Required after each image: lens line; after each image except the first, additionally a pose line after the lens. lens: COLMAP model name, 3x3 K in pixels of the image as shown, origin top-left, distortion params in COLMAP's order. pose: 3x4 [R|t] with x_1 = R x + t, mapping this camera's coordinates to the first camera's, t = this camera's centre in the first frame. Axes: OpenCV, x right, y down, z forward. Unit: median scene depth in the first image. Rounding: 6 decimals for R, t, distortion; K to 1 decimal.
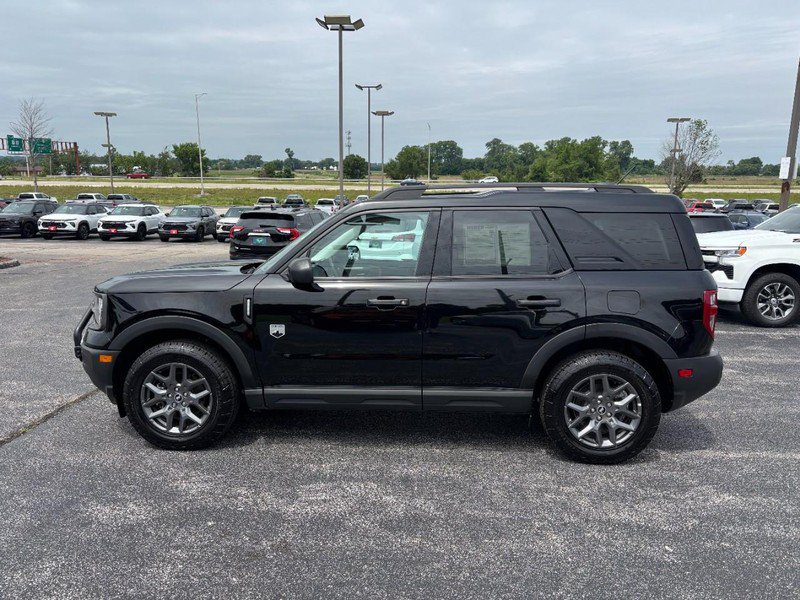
lens RADIAL K [[618.1, 0, 399.6], [0, 618.1, 319.9], [0, 0, 1]] dist [0.010459, 0.001290]
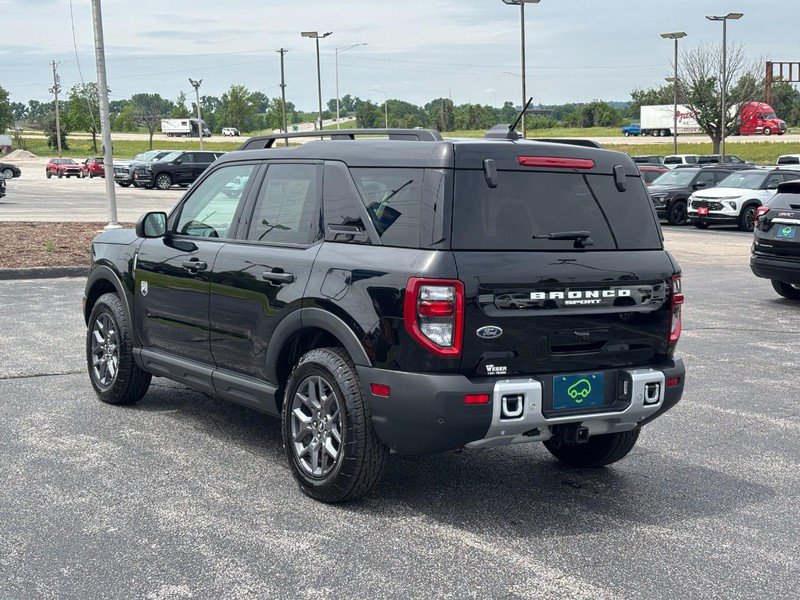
lens RADIAL K [[1228.0, 0, 400.0], [0, 1228.0, 300.0], [0, 0, 1]] dist [0.034300, -0.082038]
pose [[0.599224, 0.083930, -0.796170, 1.355064], [-0.151351, 0.988432, -0.009714, -0.005246], [0.786145, 0.126322, 0.604995, 0.131052]]
